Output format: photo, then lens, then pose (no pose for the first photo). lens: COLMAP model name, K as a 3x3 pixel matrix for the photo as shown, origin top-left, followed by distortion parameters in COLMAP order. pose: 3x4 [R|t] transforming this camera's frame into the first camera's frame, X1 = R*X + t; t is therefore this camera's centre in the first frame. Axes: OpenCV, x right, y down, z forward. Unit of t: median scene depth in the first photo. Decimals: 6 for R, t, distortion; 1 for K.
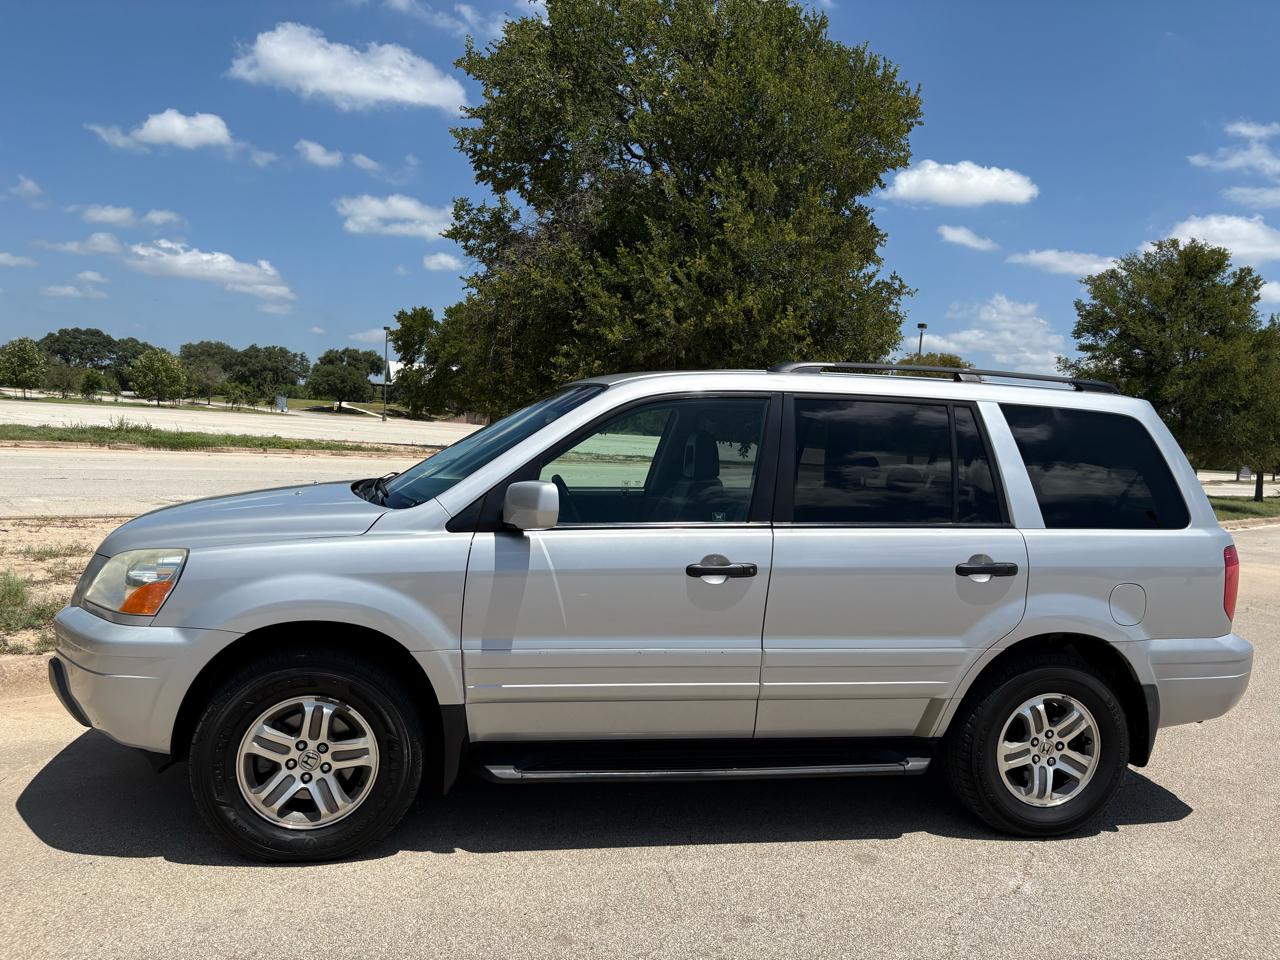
lens RADIAL K [[973.9, 0, 642.9], [0, 973.9, 482.8], [0, 0, 1]] dist [0.021062, -0.015214]
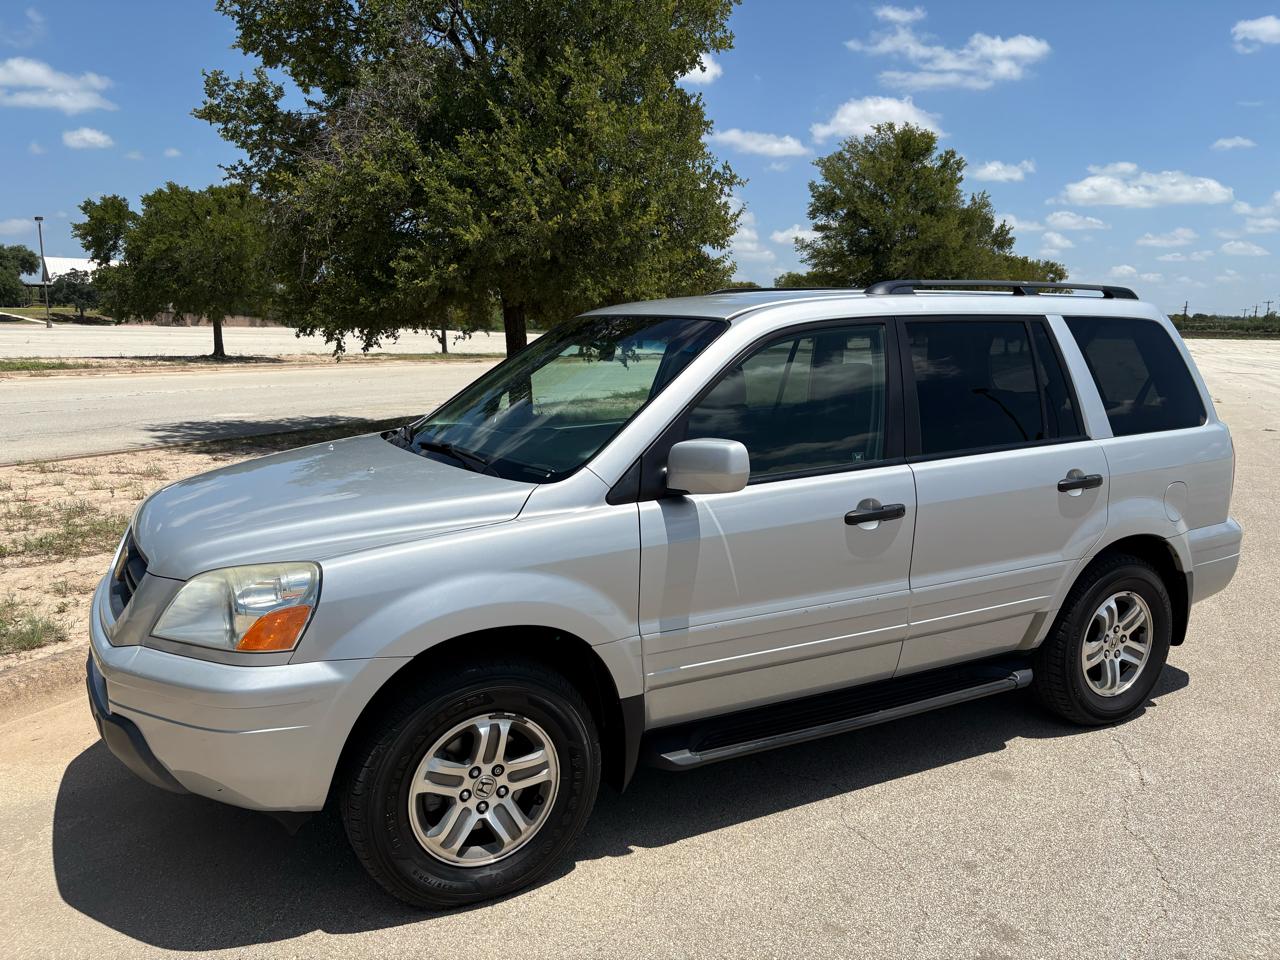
lens RADIAL K [[973.9, 0, 646.1], [0, 973.9, 484.4], [0, 0, 1]] dist [0.021062, -0.015214]
pose [[0.956991, -0.094647, 0.274245, -0.355363], [0.061966, 0.990158, 0.125488, -0.065089], [-0.283423, -0.103097, 0.953437, 0.148874]]
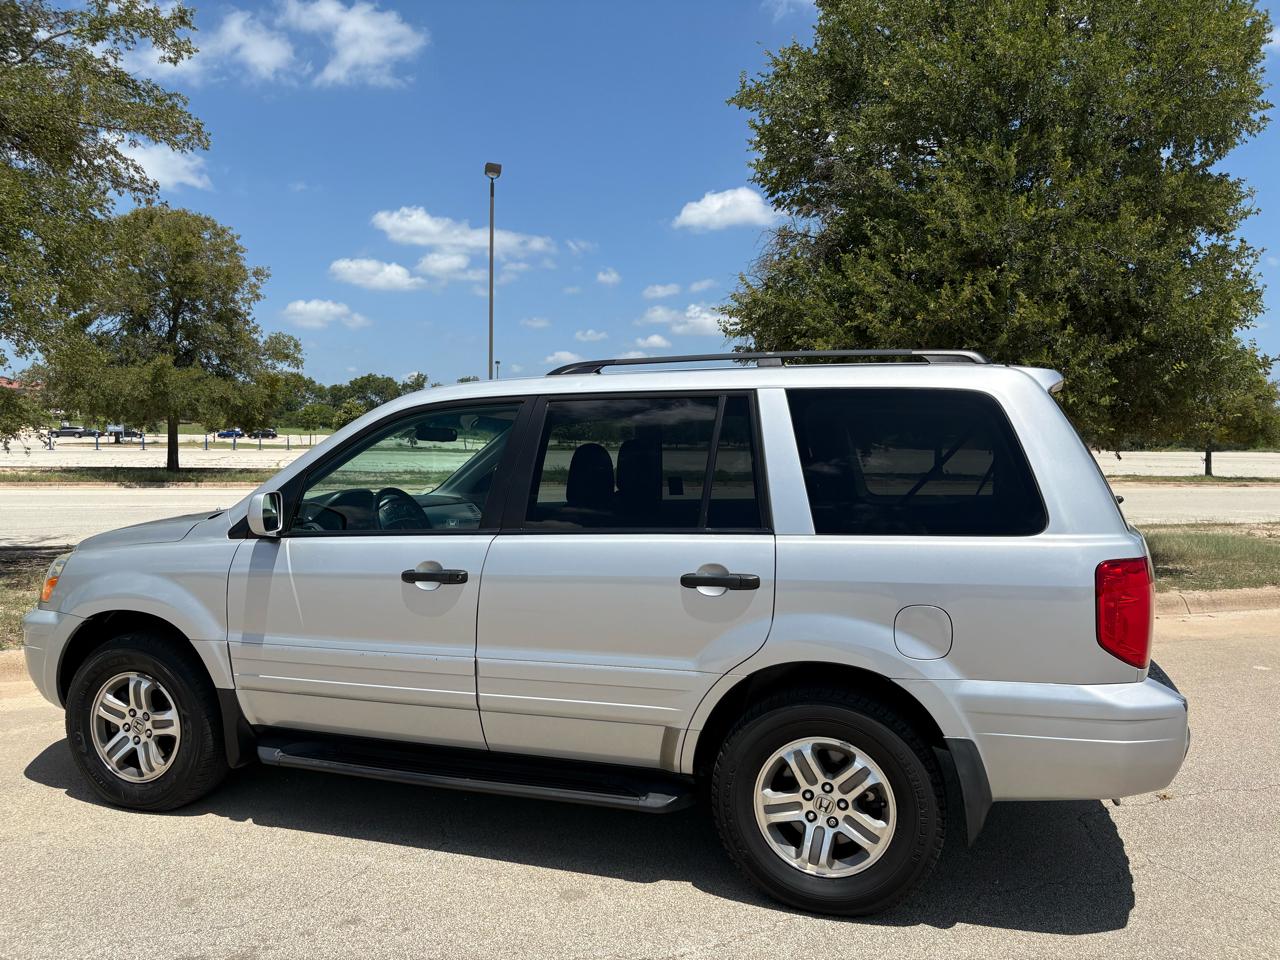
lens RADIAL K [[973.9, 0, 640.2], [0, 973.9, 482.7], [0, 0, 1]] dist [0.021062, -0.015214]
pose [[0.863836, -0.032769, -0.502706, 0.707301], [0.017034, 0.999212, -0.035863, 0.029968], [0.503485, 0.022416, 0.863713, 0.215591]]
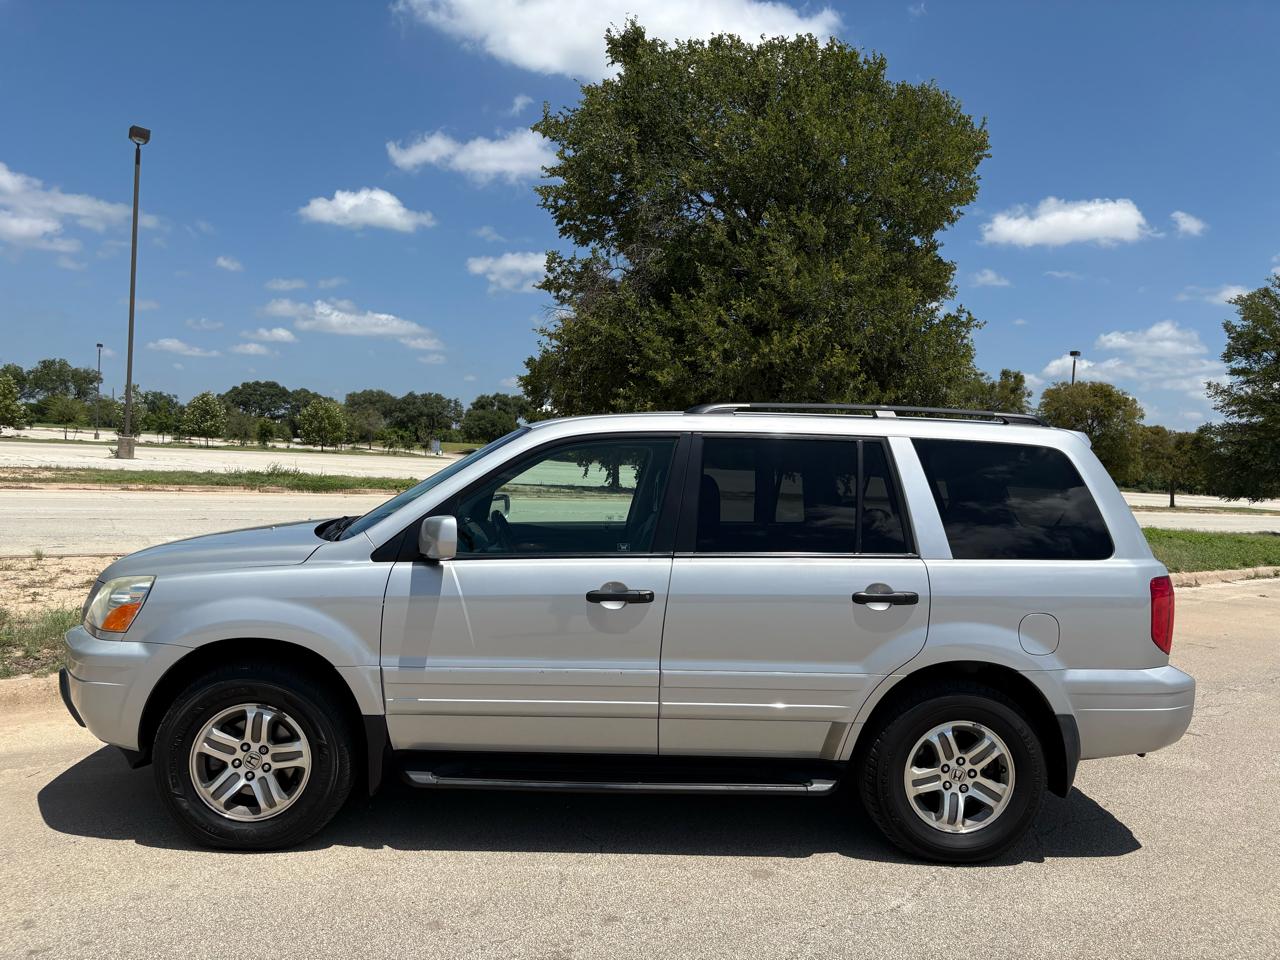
lens RADIAL K [[973.9, 0, 641.7], [0, 973.9, 480.4], [0, 0, 1]] dist [0.021062, -0.015214]
pose [[0.988577, -0.012764, -0.150177, 0.246811], [0.006526, 0.999098, -0.041952, 0.005267], [0.150577, 0.040493, 0.987769, -0.068774]]
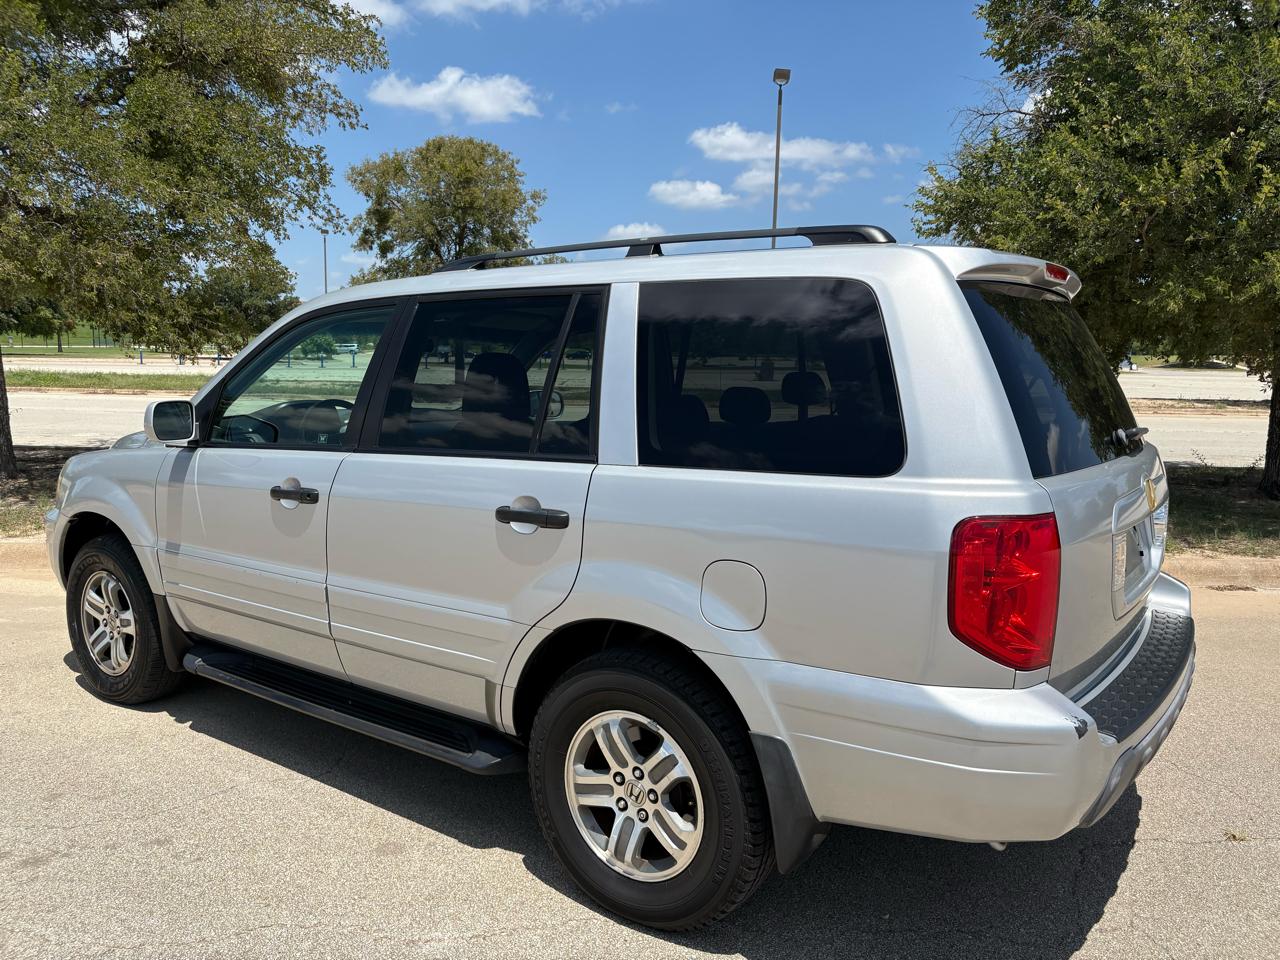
lens RADIAL K [[973.9, 0, 641.3], [0, 973.9, 485.9], [0, 0, 1]] dist [0.021062, -0.015214]
pose [[0.668071, 0.045093, -0.742730, 0.915529], [-0.014159, 0.998752, 0.047901, 0.028982], [0.743963, -0.021485, 0.667875, 0.567372]]
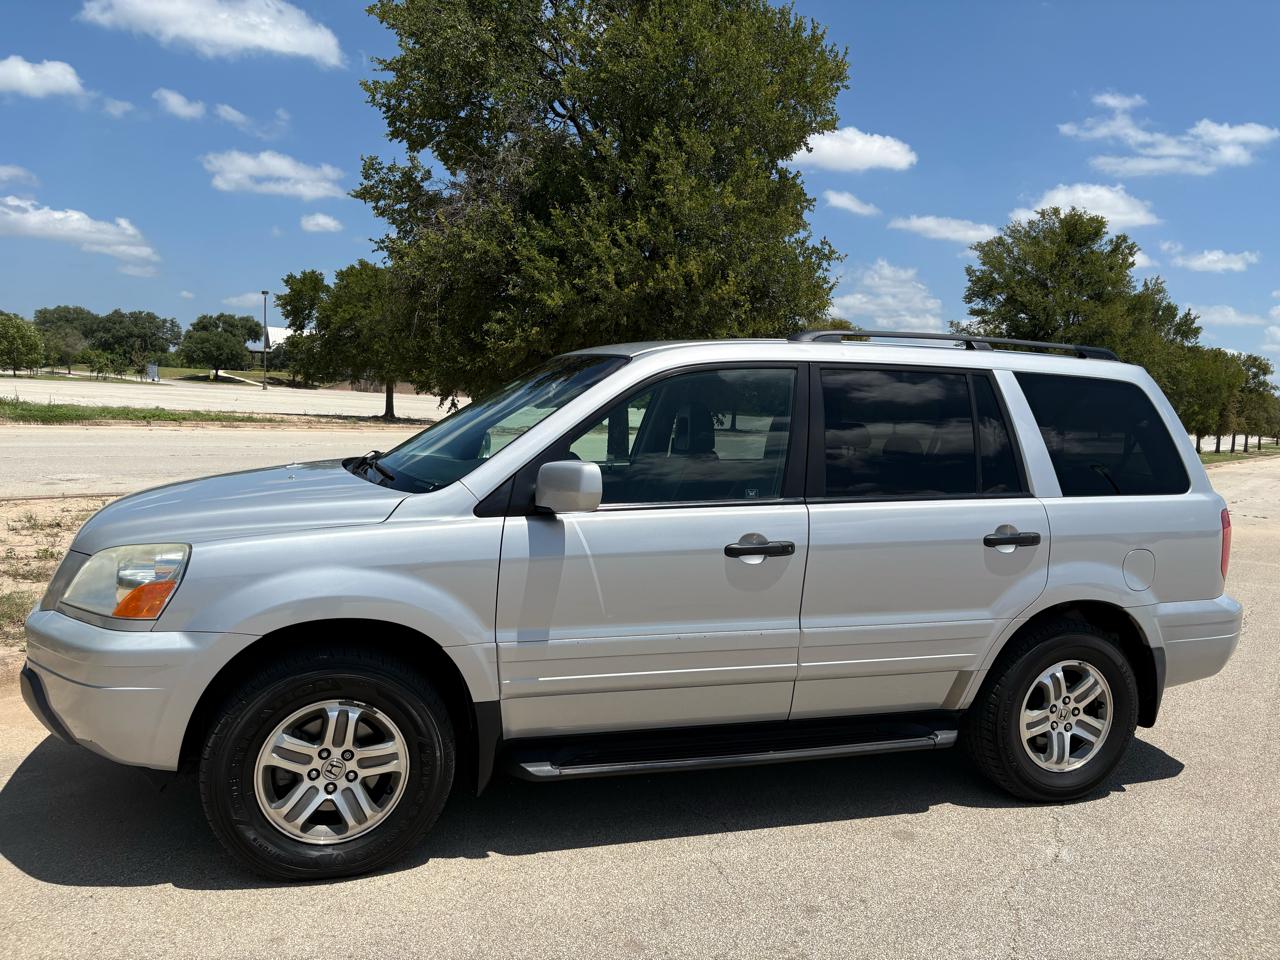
lens RADIAL K [[973.9, 0, 642.5], [0, 973.9, 481.4], [0, 0, 1]] dist [0.021062, -0.015214]
pose [[0.993720, -0.021040, 0.109904, -0.126532], [0.017276, 0.999235, 0.035090, -0.011780], [-0.110558, -0.032971, 0.993323, 0.054787]]
